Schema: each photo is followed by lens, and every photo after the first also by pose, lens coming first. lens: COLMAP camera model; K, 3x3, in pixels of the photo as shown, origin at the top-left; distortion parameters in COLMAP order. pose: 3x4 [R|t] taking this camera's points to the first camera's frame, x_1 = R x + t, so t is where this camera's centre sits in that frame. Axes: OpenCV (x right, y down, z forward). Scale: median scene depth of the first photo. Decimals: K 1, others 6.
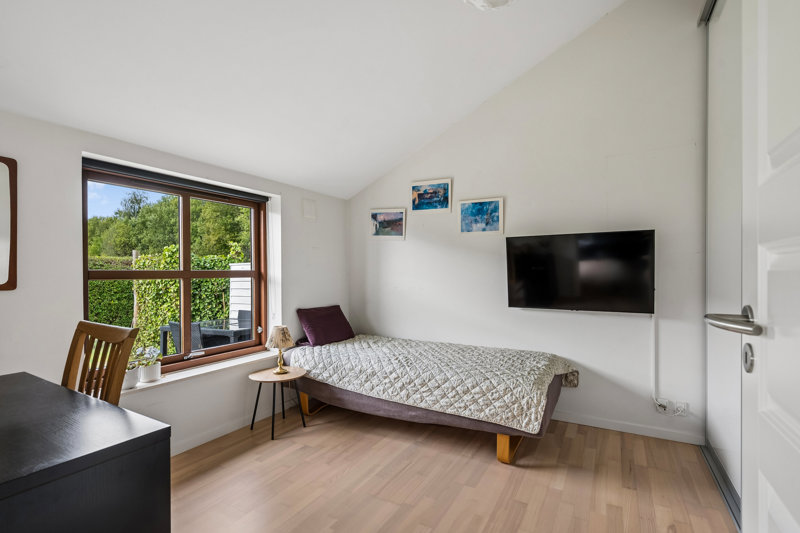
lens RADIAL K [[380.8, 0, 399.6], [0, 380.8, 275.8], [0, 0, 1]] dist [-0.000163, -0.000065]
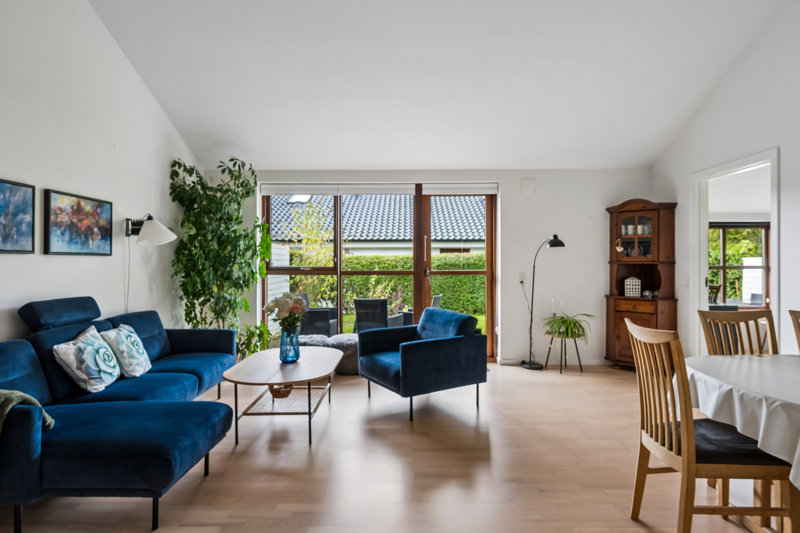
lens RADIAL K [[443.9, 0, 400.0], [0, 443.9, 266.5], [0, 0, 1]] dist [0.002131, 0.000662]
pose [[0.491185, 0.005343, -0.871039, 0.304798], [-0.002076, 0.999986, 0.004963, -0.007870], [0.871053, -0.000629, 0.491189, -0.772883]]
